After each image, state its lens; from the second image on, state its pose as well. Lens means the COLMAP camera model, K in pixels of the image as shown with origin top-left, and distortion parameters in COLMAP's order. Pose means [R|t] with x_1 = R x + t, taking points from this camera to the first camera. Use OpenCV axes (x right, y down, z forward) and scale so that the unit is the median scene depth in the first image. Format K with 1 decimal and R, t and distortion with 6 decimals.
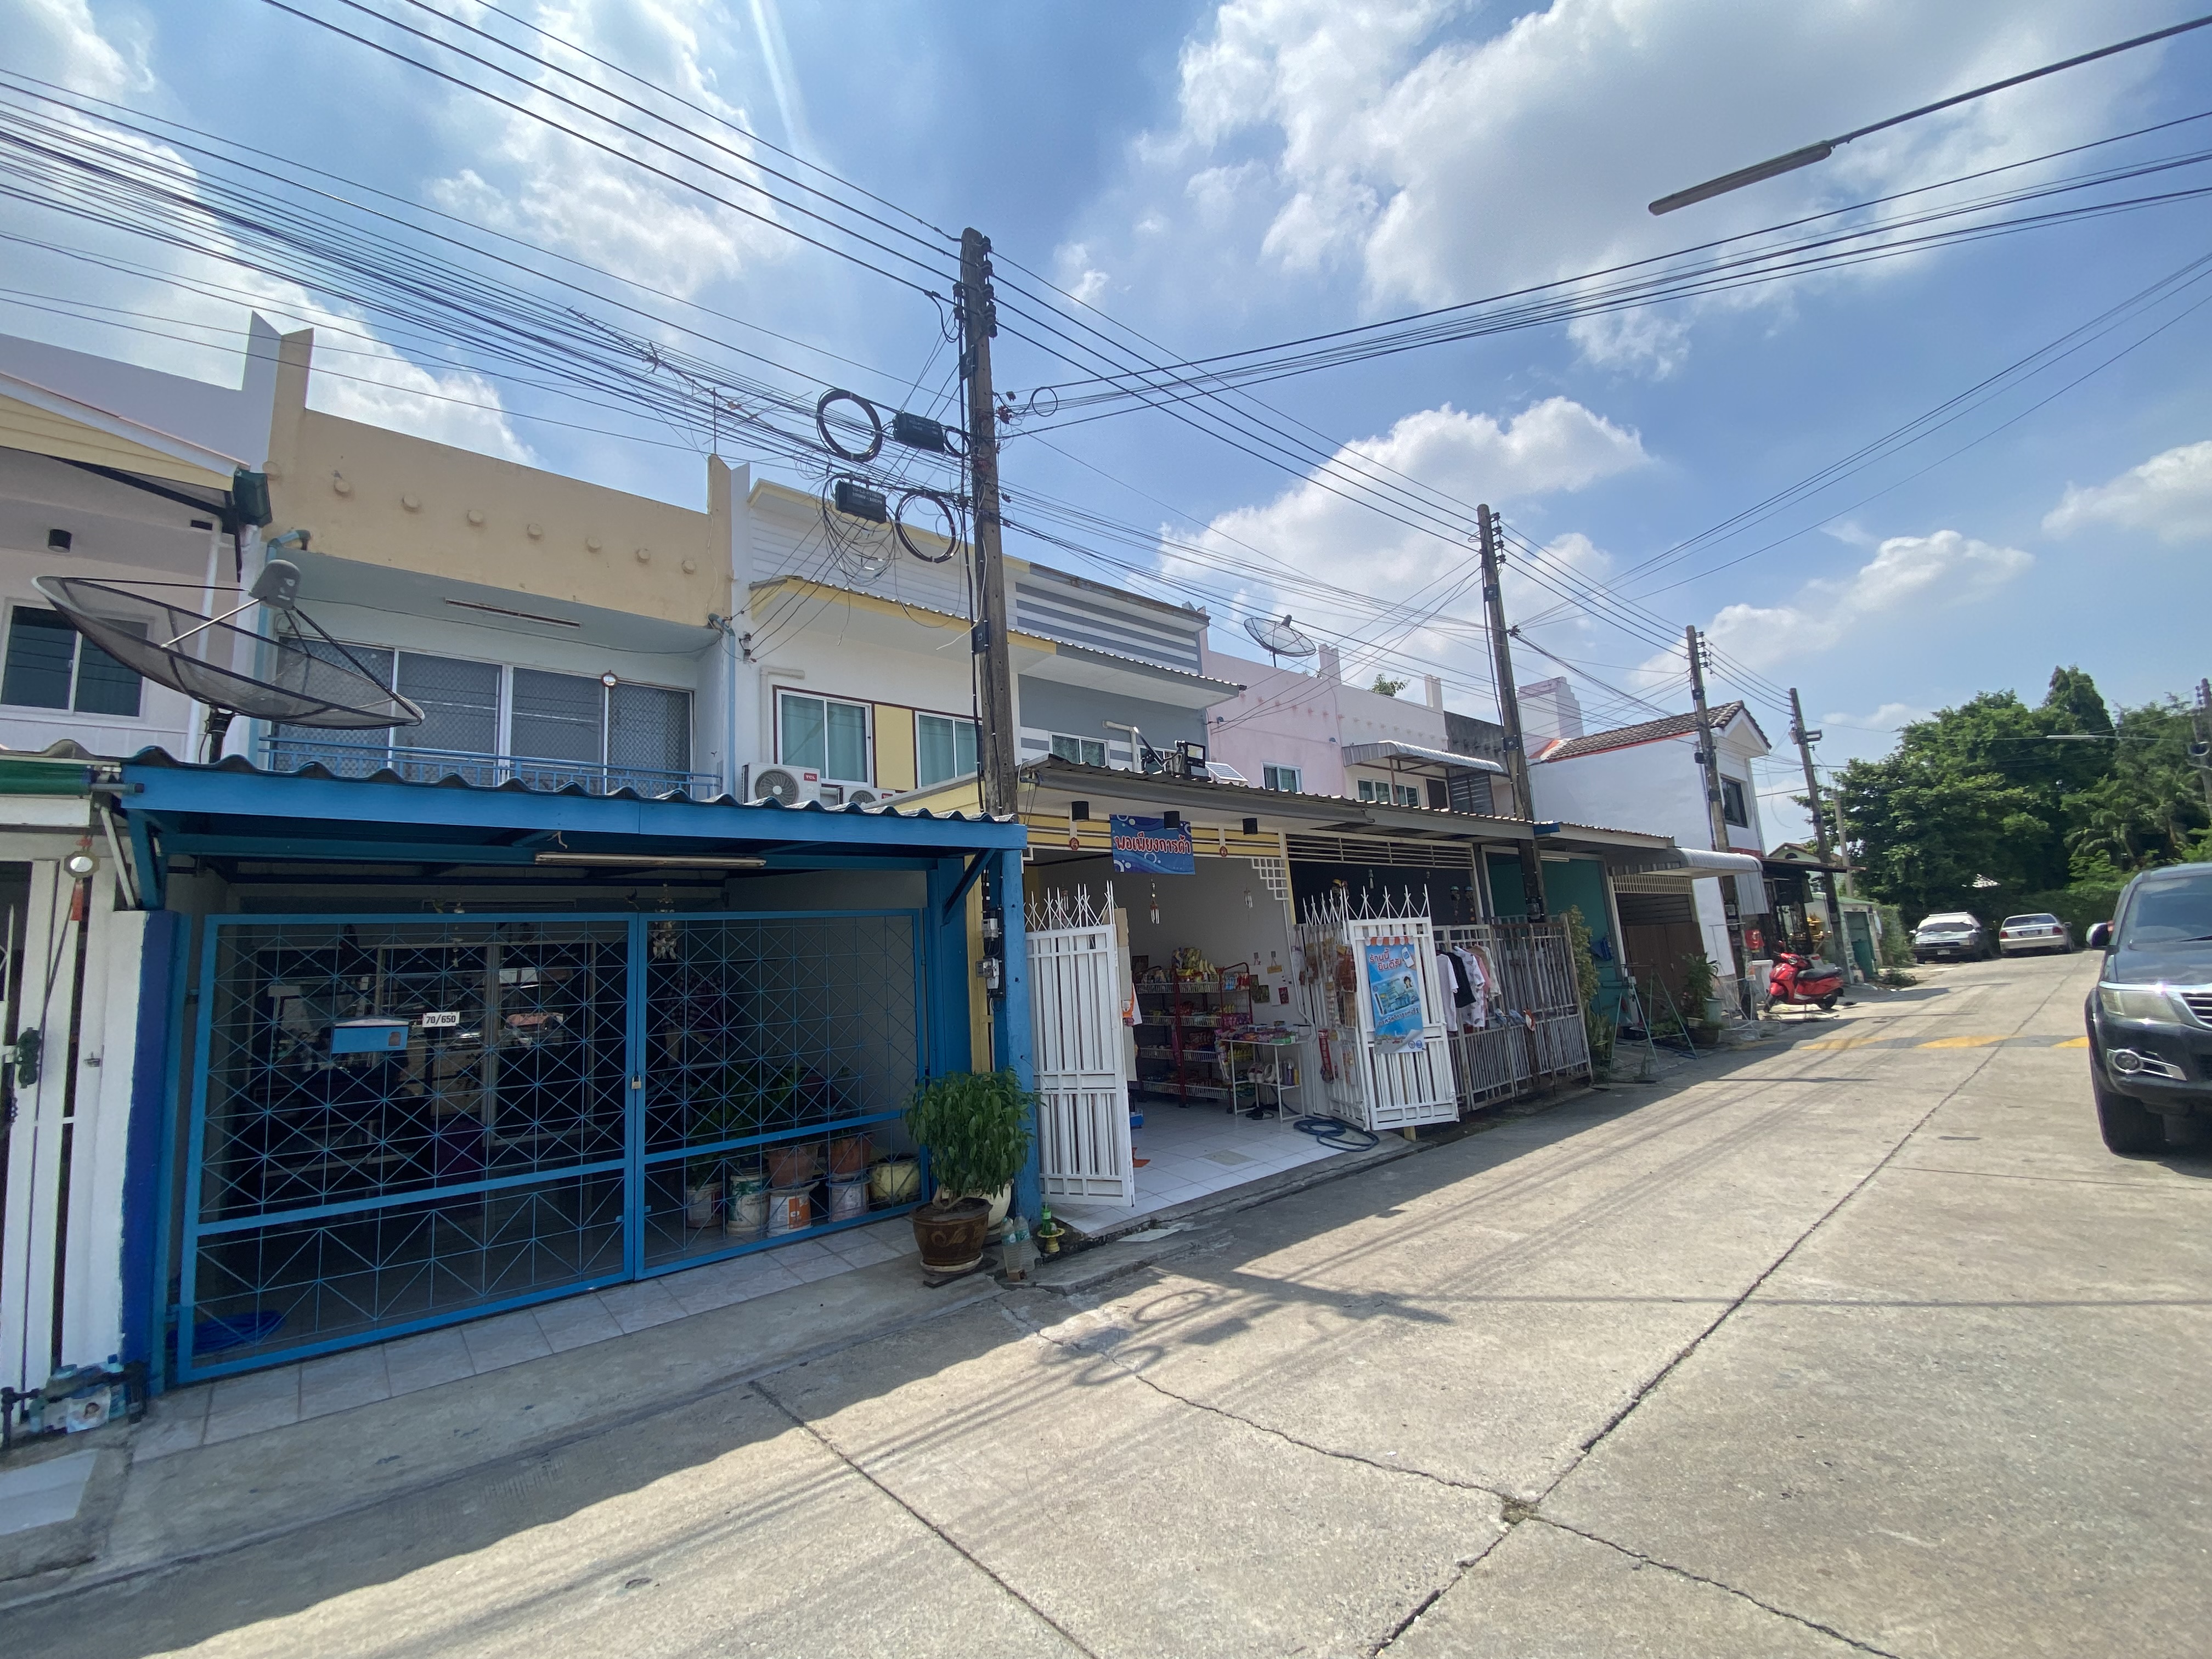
lens RADIAL K [[913.0, 0, 1107.3], [0, 913.0, 840.2], [0, 0, 1]] dist [0.010683, -0.014902]
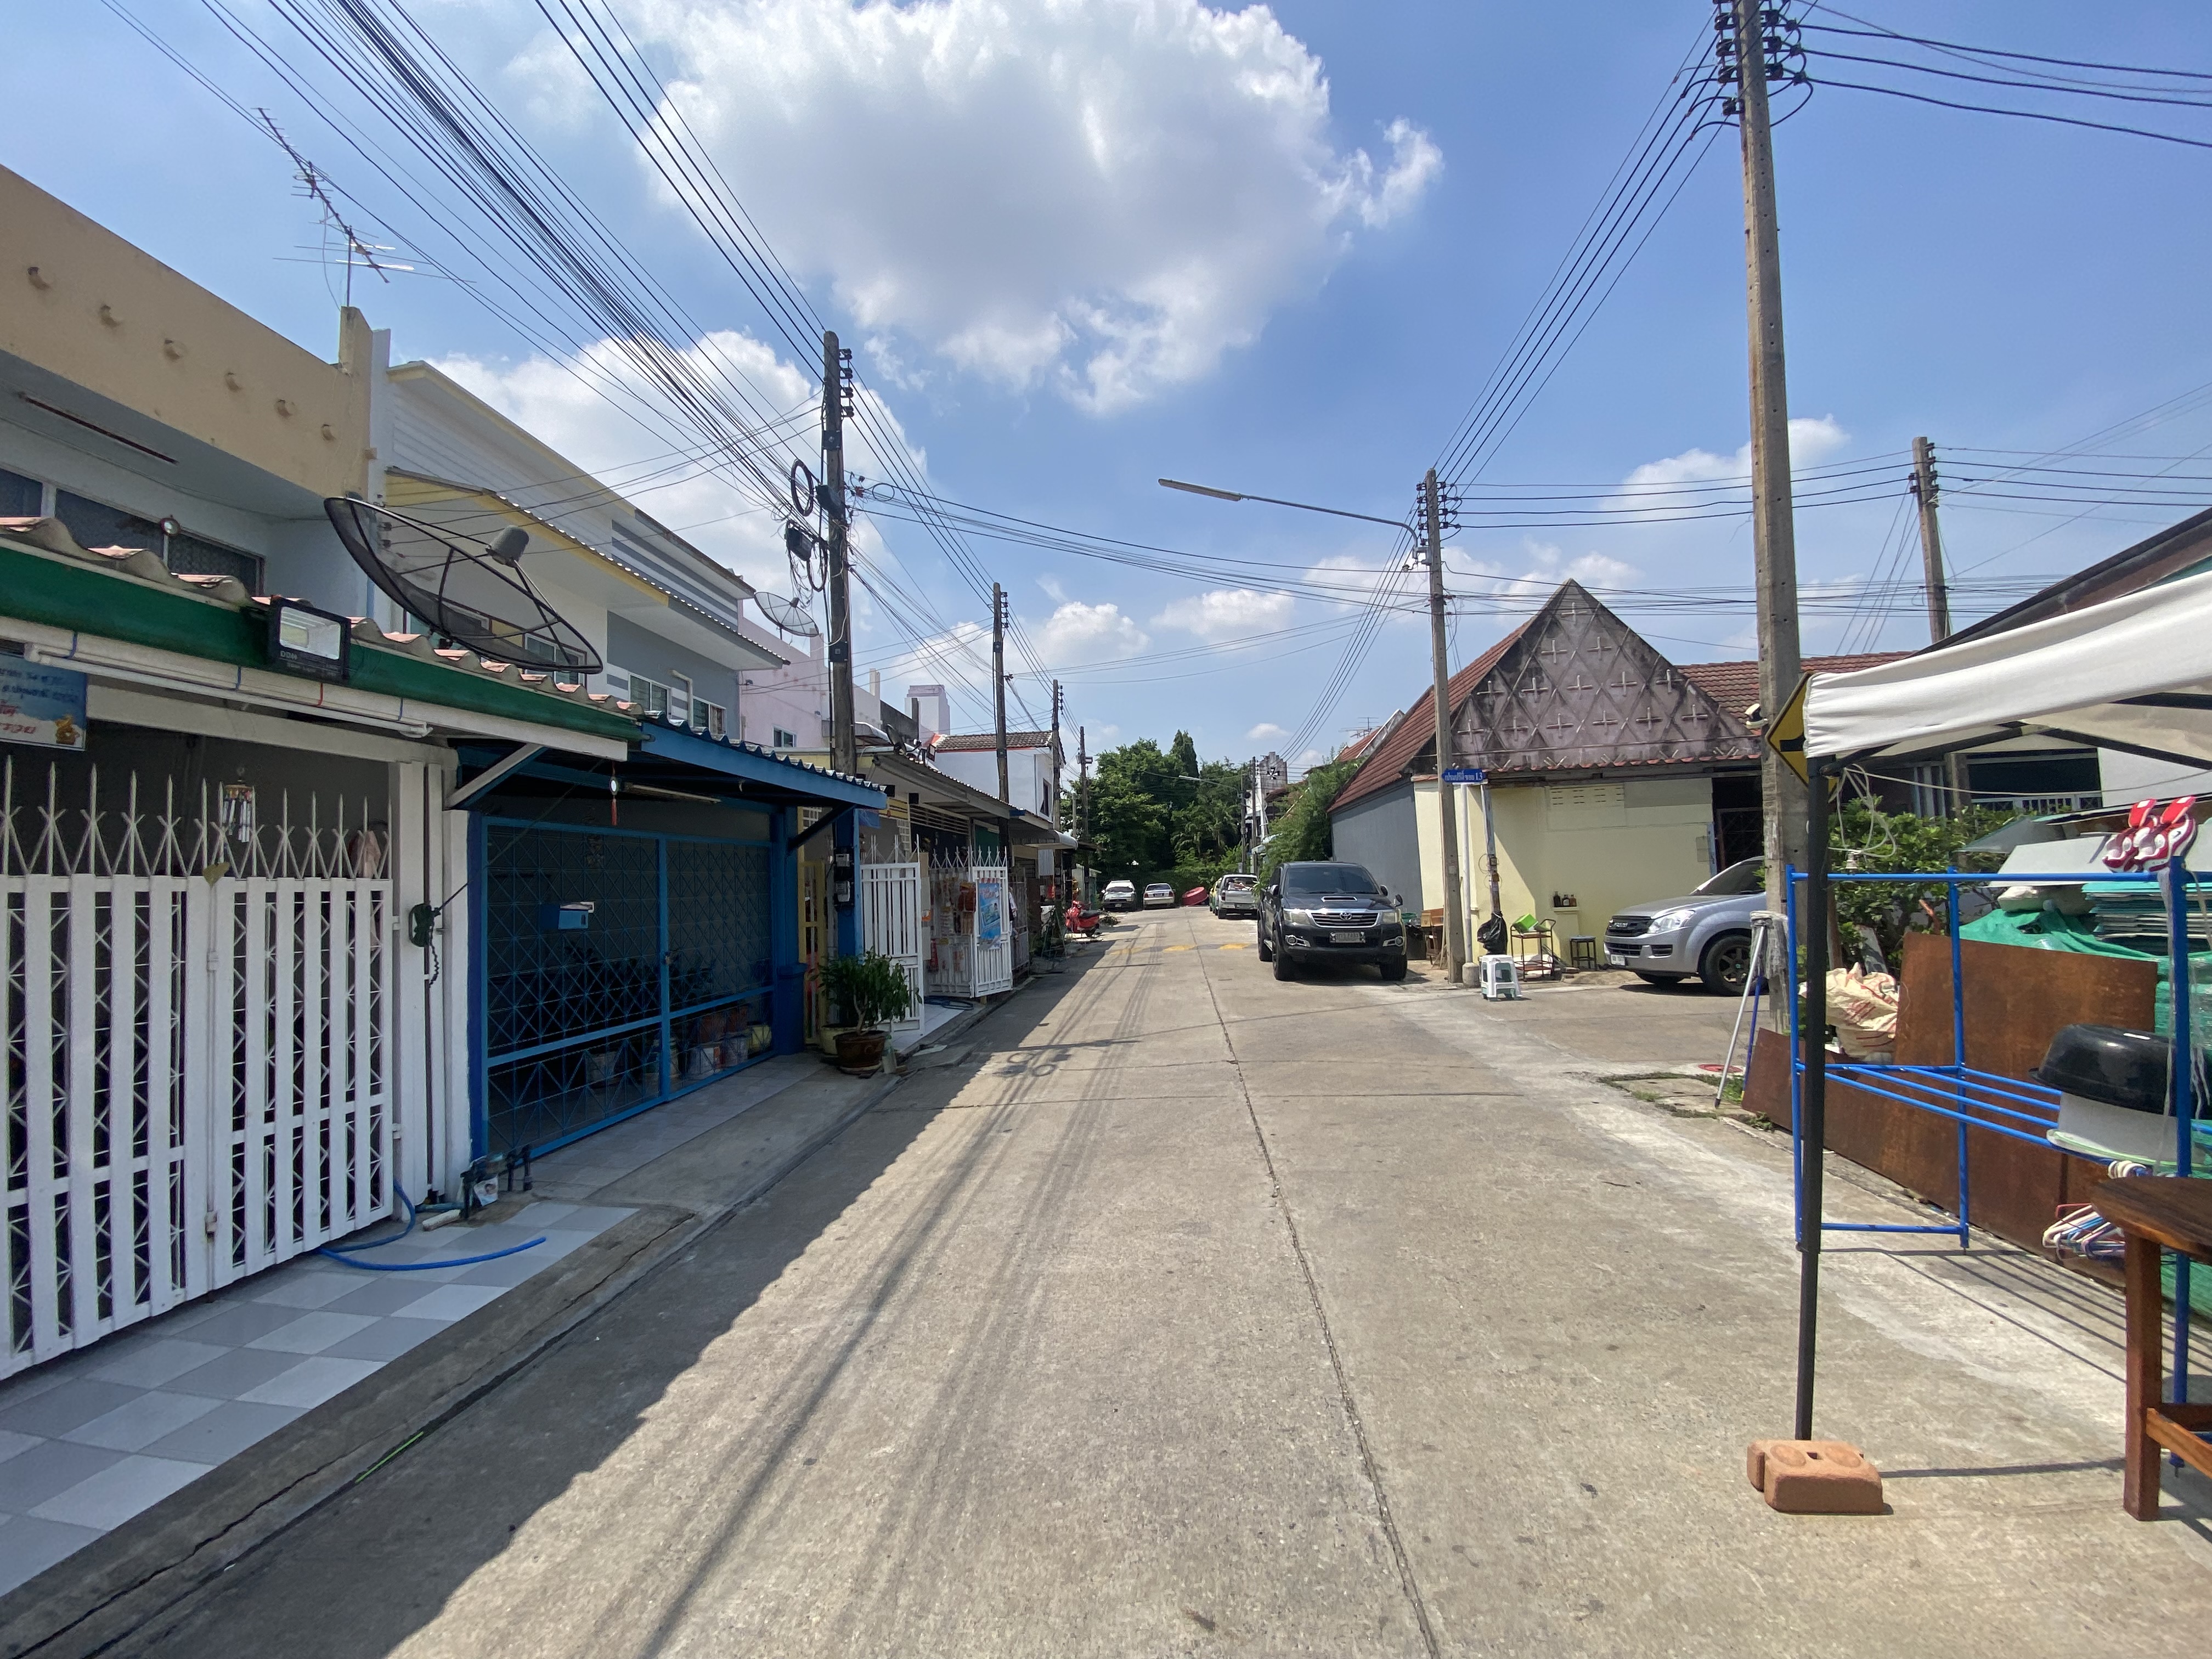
lens RADIAL K [[898.7, 0, 1114.7], [0, 898.7, 857.8], [0, 0, 1]] dist [0.048957, -0.027735]
pose [[0.700701, 0.057677, 0.711120, -0.959268], [-0.108979, 0.993683, 0.026787, 0.008599], [-0.705083, -0.096267, 0.702561, -0.365779]]
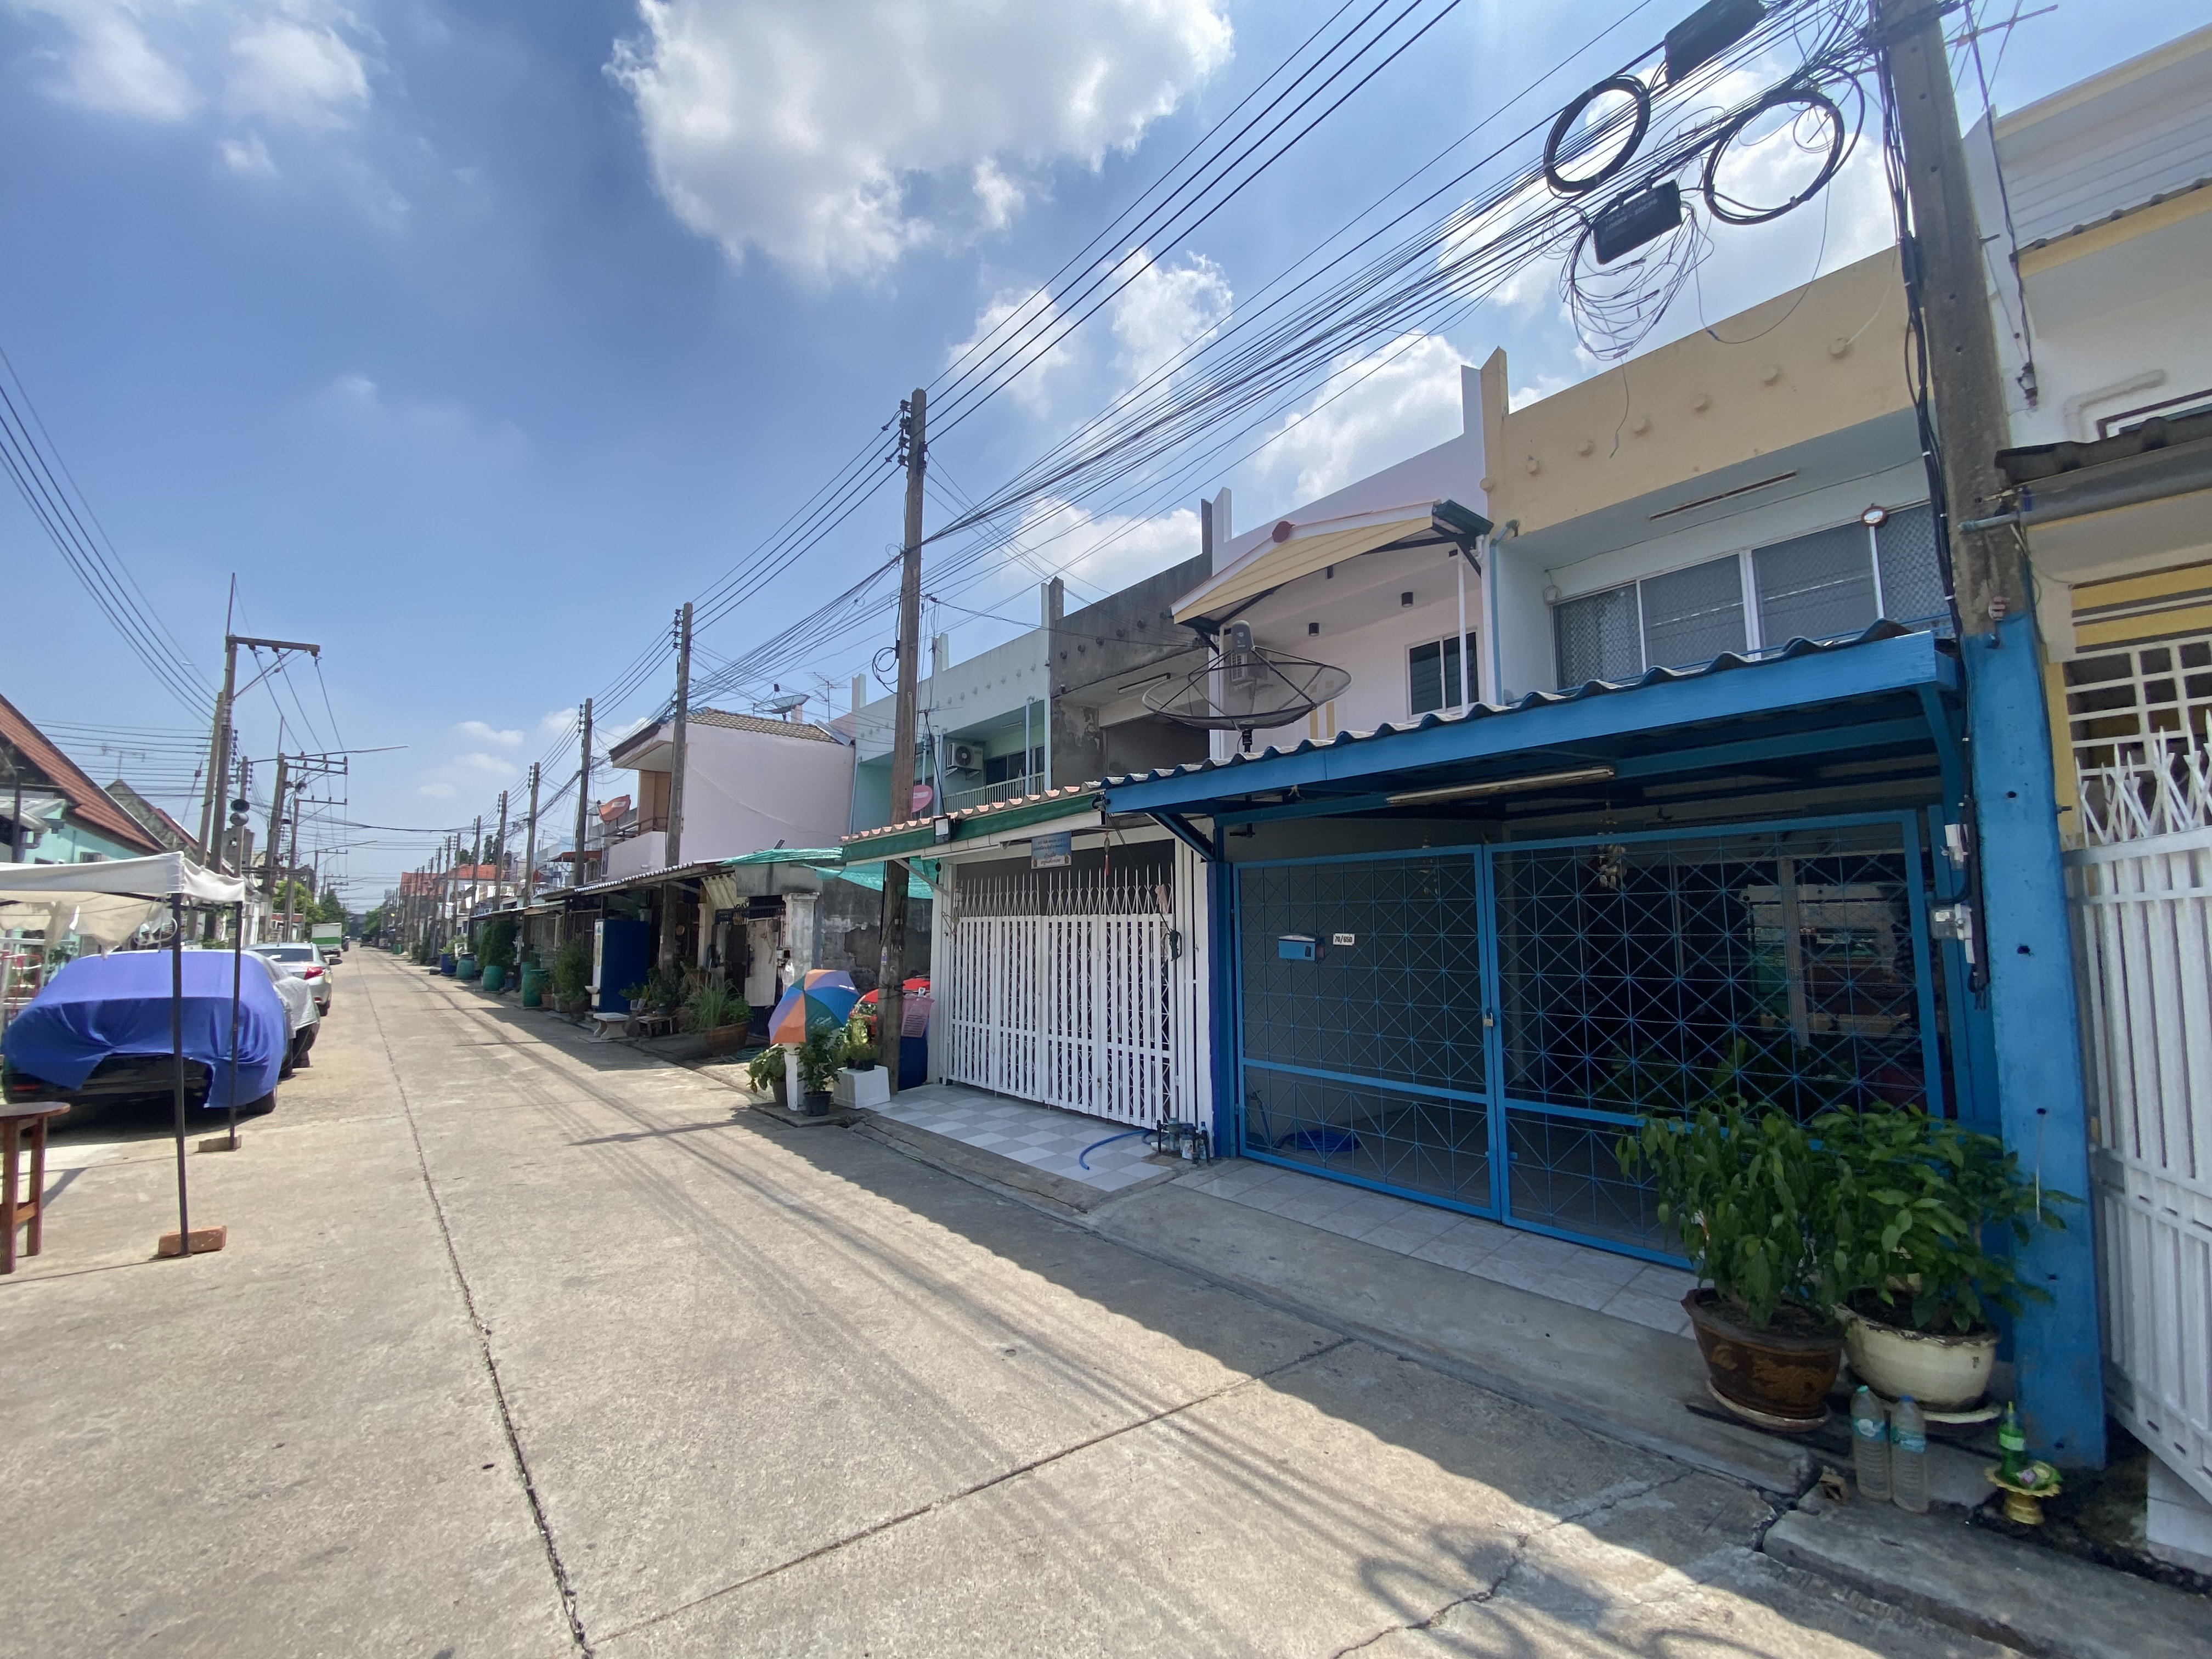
lens RADIAL K [[910.6, 0, 1097.2], [0, 910.6, 828.8], [0, 0, 1]] dist [0.051574, -0.036576]
pose [[-0.025129, -0.047765, -0.998542, 0.446884], [0.148764, 0.987558, -0.050983, 0.053807], [0.988553, -0.149828, -0.017710, 0.608259]]
